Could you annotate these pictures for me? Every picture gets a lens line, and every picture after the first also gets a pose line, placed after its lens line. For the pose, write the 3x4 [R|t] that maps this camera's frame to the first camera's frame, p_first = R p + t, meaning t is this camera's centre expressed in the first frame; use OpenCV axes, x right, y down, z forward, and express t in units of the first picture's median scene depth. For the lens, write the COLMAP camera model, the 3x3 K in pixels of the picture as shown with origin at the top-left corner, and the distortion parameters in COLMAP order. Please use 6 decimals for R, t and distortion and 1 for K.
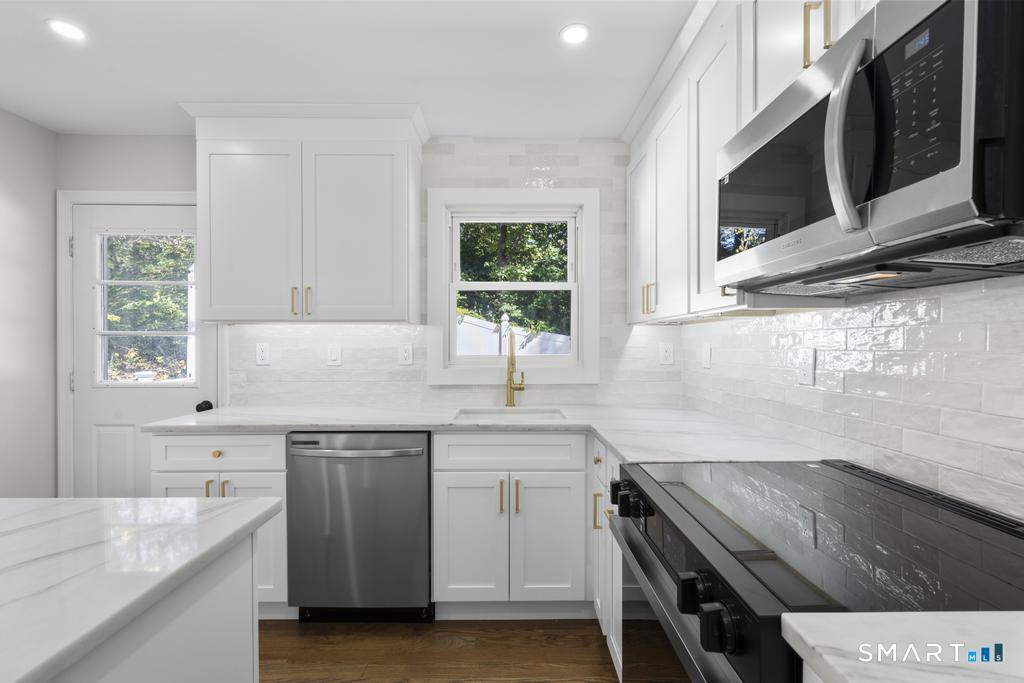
lens RADIAL K [[461.3, 0, 512.0], [0, 461.3, 341.5], [0, 0, 1]] dist [-0.003403, -0.000568]
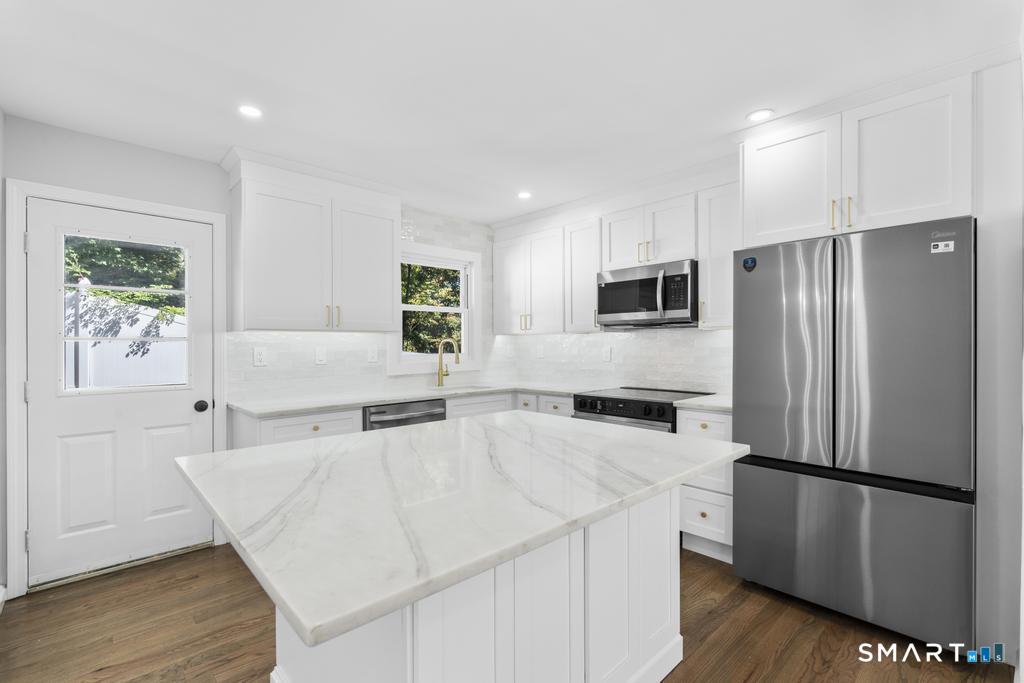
lens RADIAL K [[461.3, 0, 512.0], [0, 461.3, 341.5], [0, 0, 1]] dist [-0.003403, -0.000568]
pose [[0.737525, -0.000804, 0.675319, -0.864317], [0.002149, 0.999997, -0.001156, -0.009267], [-0.675316, 0.002303, 0.737525, -0.315535]]
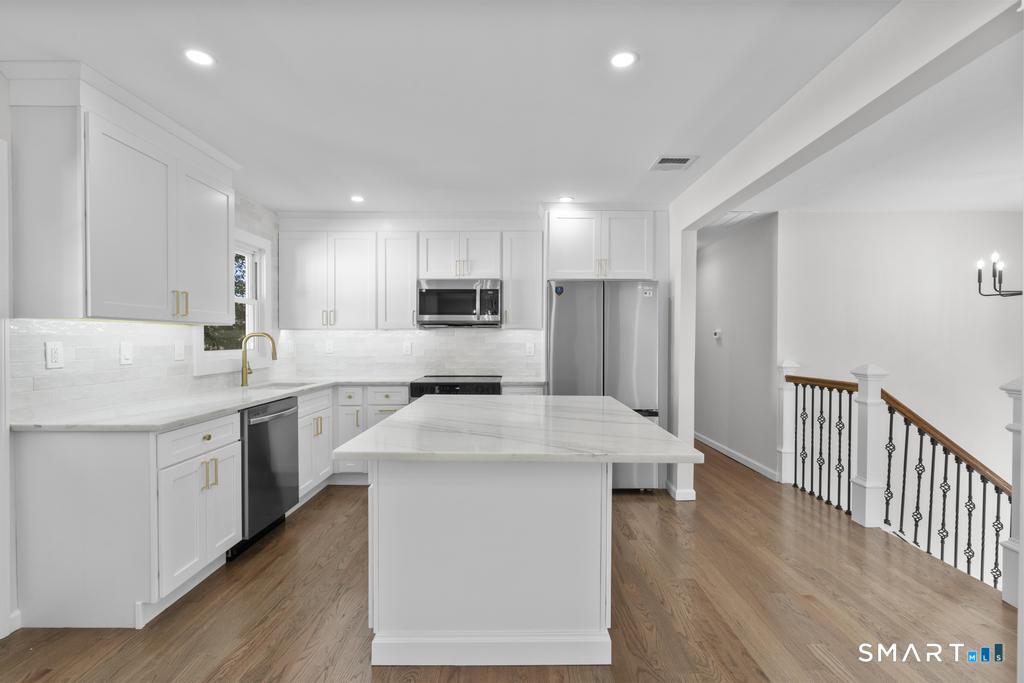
lens RADIAL K [[461.3, 0, 512.0], [0, 461.3, 341.5], [0, 0, 1]] dist [-0.003403, -0.000568]
pose [[0.014619, -0.004962, 0.999881, -1.359827], [-0.006460, 0.999966, 0.005057, -0.006835], [-0.999872, -0.006533, 0.014586, 0.161420]]
